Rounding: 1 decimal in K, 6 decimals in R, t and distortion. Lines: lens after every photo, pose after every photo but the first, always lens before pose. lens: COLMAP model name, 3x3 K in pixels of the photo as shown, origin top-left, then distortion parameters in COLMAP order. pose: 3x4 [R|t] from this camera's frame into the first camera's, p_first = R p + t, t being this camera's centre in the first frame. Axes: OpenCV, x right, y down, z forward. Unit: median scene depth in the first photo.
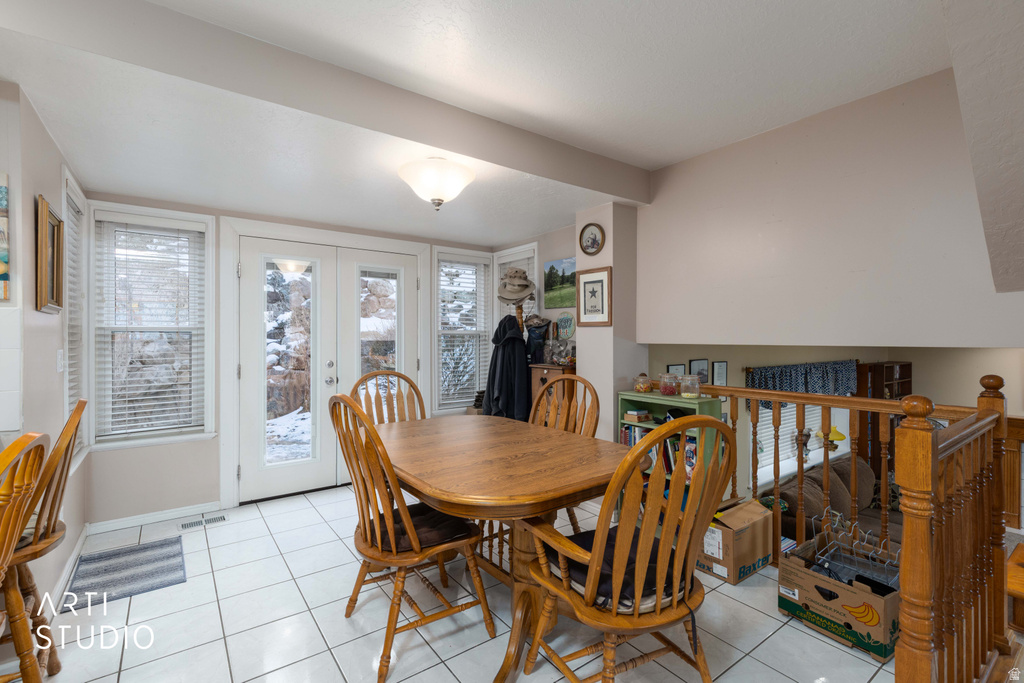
lens RADIAL K [[461.9, 0, 509.0], [0, 461.9, 338.9], [0, 0, 1]] dist [0.008078, 0.000822]
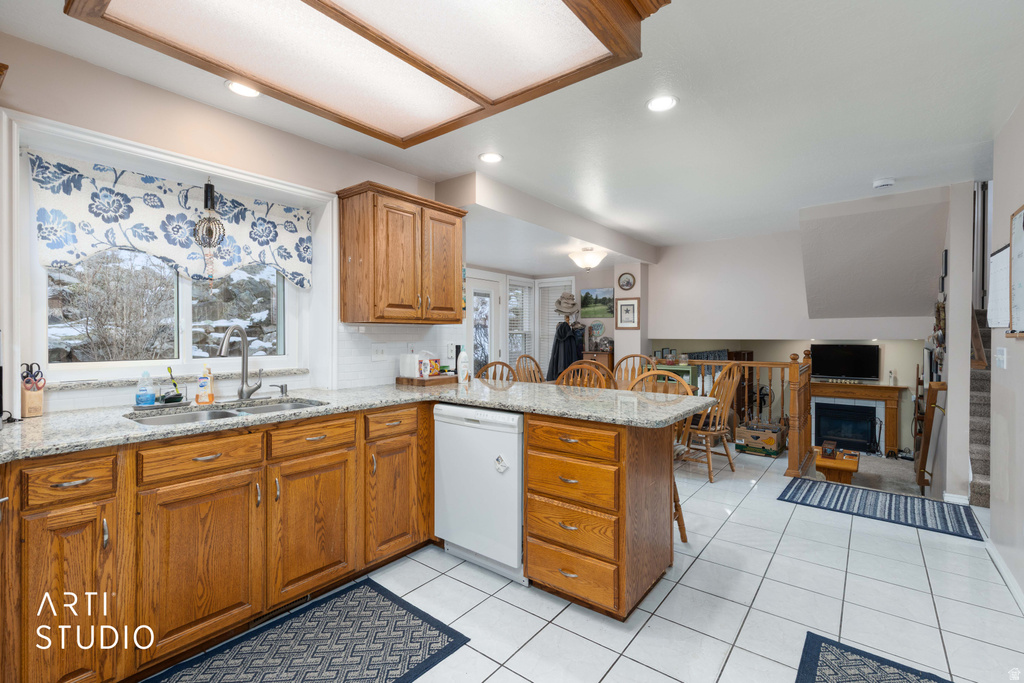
lens RADIAL K [[461.9, 0, 509.0], [0, 461.9, 338.9], [0, 0, 1]] dist [0.008078, 0.000822]
pose [[0.962041, -0.000961, 0.272904, -0.739572], [0.000071, 0.999995, 0.003271, 0.003681], [-0.272905, -0.003127, 0.962036, -0.601719]]
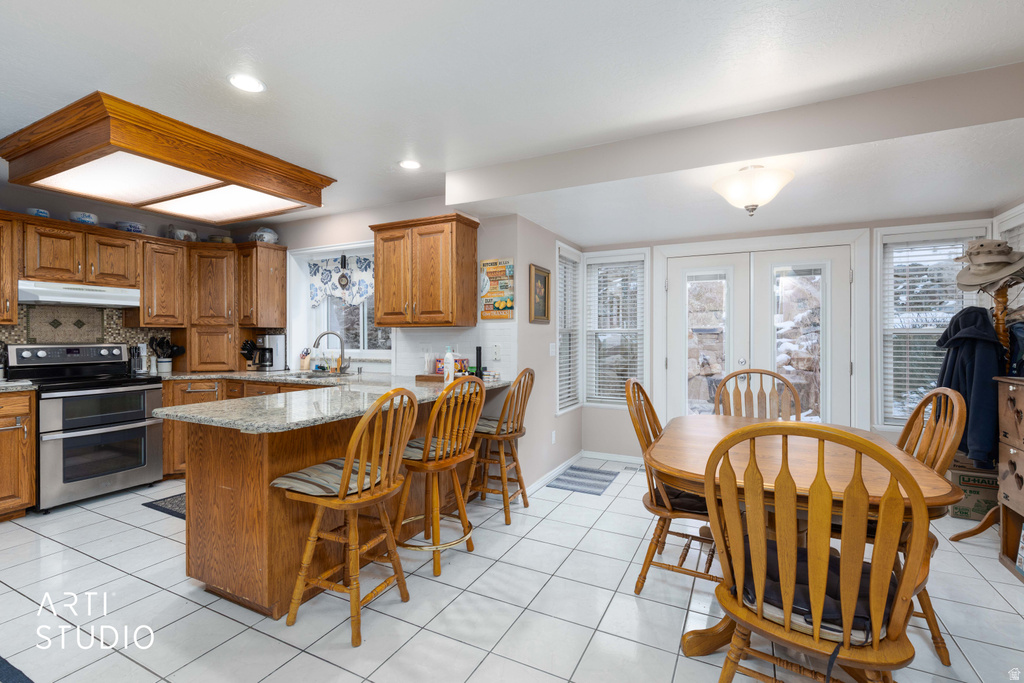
lens RADIAL K [[461.9, 0, 509.0], [0, 461.9, 338.9], [0, 0, 1]] dist [0.008078, 0.000822]
pose [[0.448705, 0.006061, -0.893659, 0.381231], [-0.005204, 0.999978, 0.004169, -0.000981], [0.893665, 0.002780, 0.448727, 0.030030]]
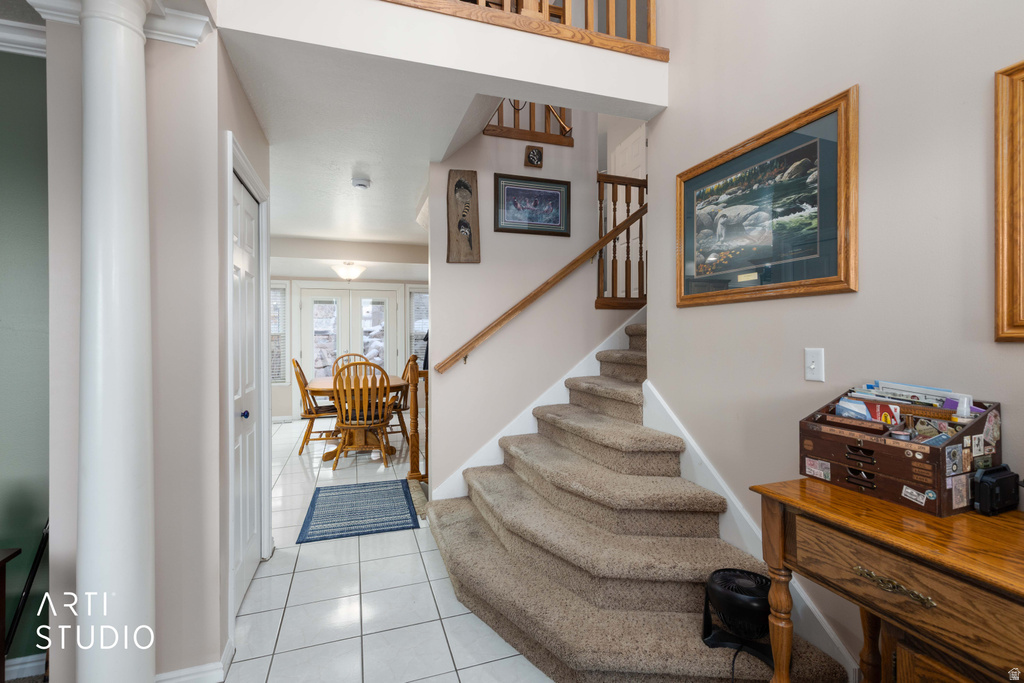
lens RADIAL K [[461.9, 0, 509.0], [0, 461.9, 338.9], [0, 0, 1]] dist [0.008078, 0.000822]
pose [[0.954477, 0.001138, -0.298283, 0.942778], [-0.000722, 0.999999, 0.001504, -0.001500], [0.298284, -0.001221, 0.954476, -0.712141]]
